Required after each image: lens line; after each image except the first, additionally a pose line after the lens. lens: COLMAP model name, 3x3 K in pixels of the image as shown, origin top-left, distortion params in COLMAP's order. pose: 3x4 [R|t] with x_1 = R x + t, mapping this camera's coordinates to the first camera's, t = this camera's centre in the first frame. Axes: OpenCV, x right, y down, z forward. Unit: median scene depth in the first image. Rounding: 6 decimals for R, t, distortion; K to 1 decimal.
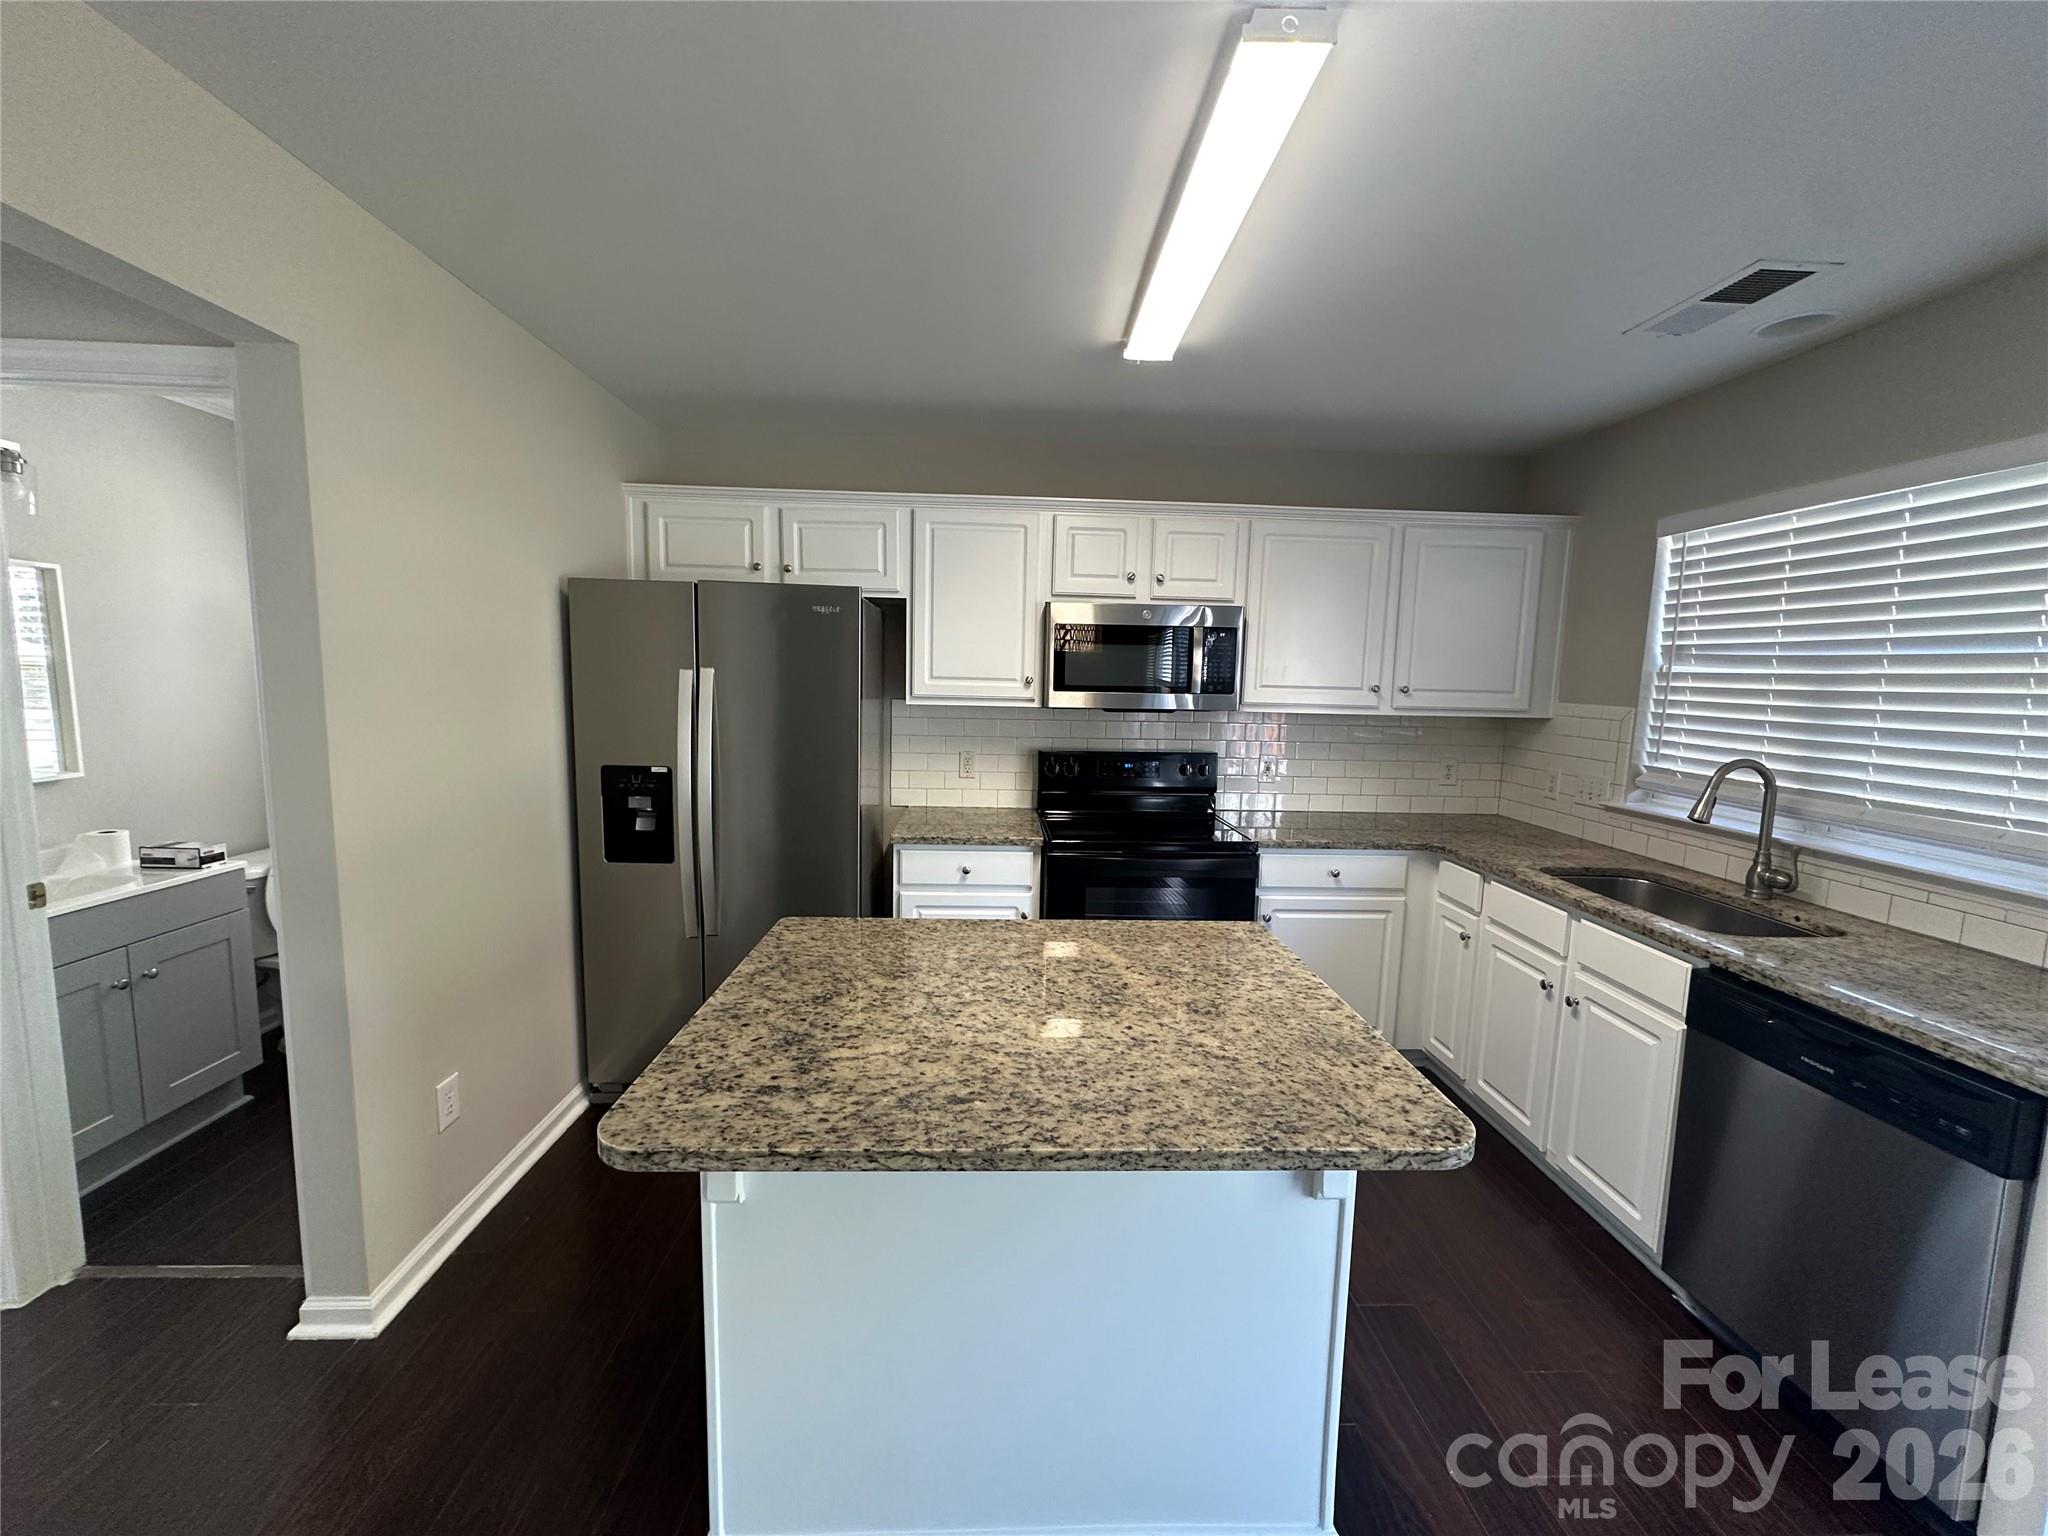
lens RADIAL K [[822.5, 0, 1027.1], [0, 822.5, 768.5], [0, 0, 1]] dist [-0.001869, 0.000192]
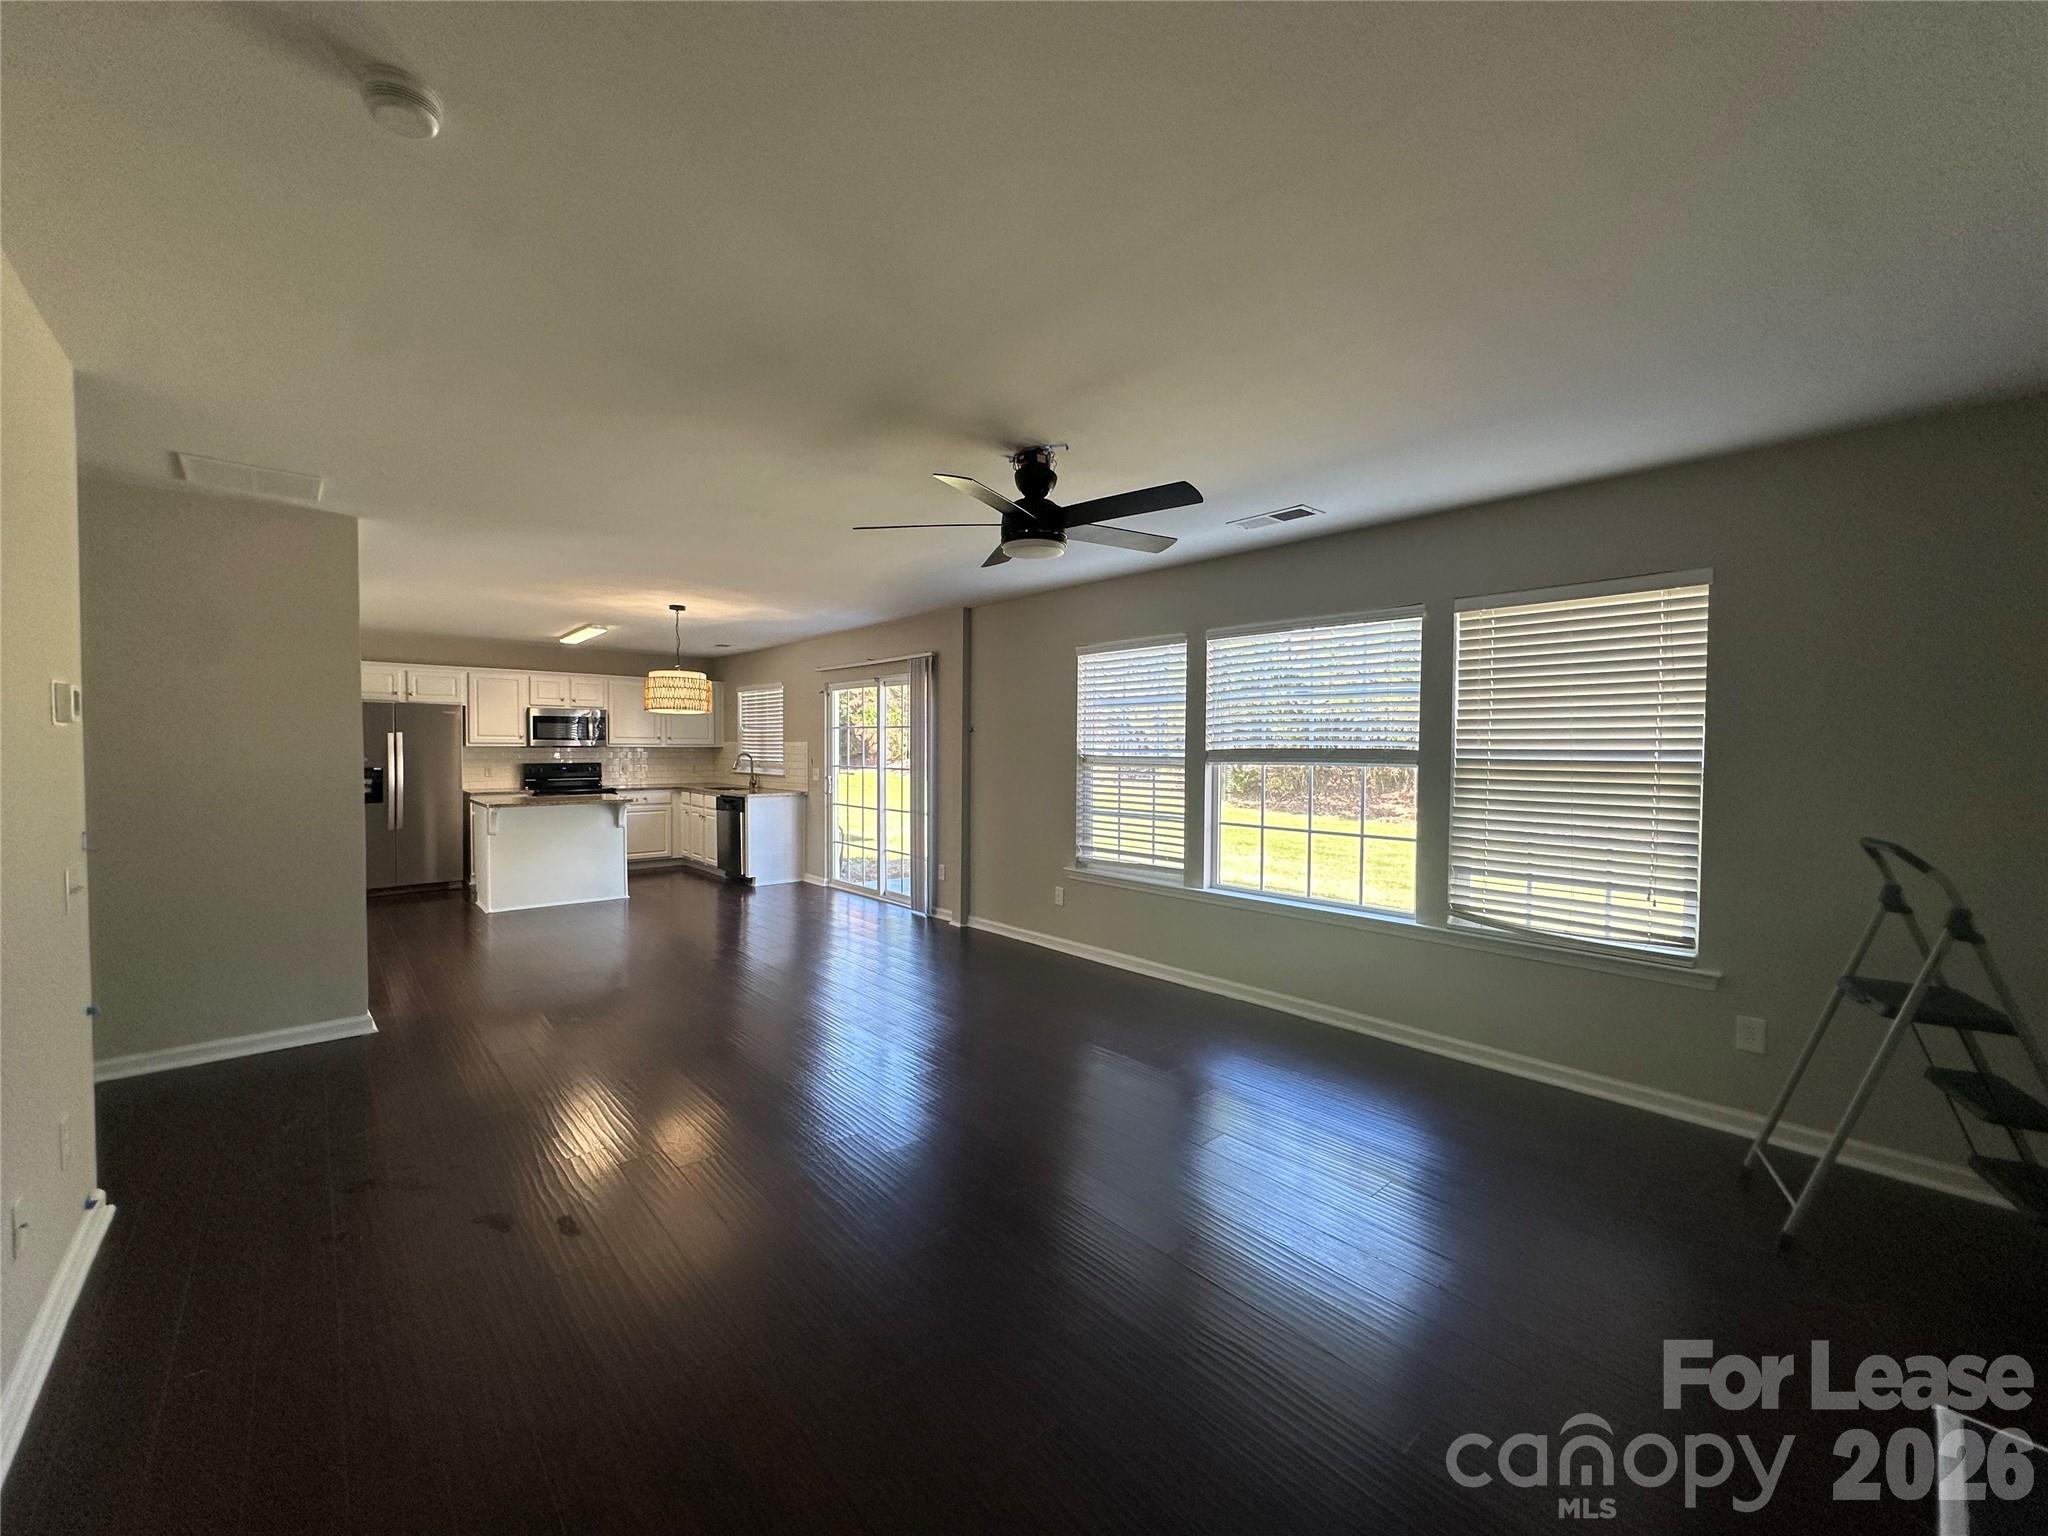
lens RADIAL K [[822.5, 0, 1022.1], [0, 822.5, 767.8], [0, 0, 1]] dist [-0.001869, 0.000192]
pose [[0.767137, -0.035318, 0.640510, -0.458106], [0.083135, 0.995536, -0.044676, 0.245203], [-0.636073, 0.087522, 0.766649, -2.041296]]
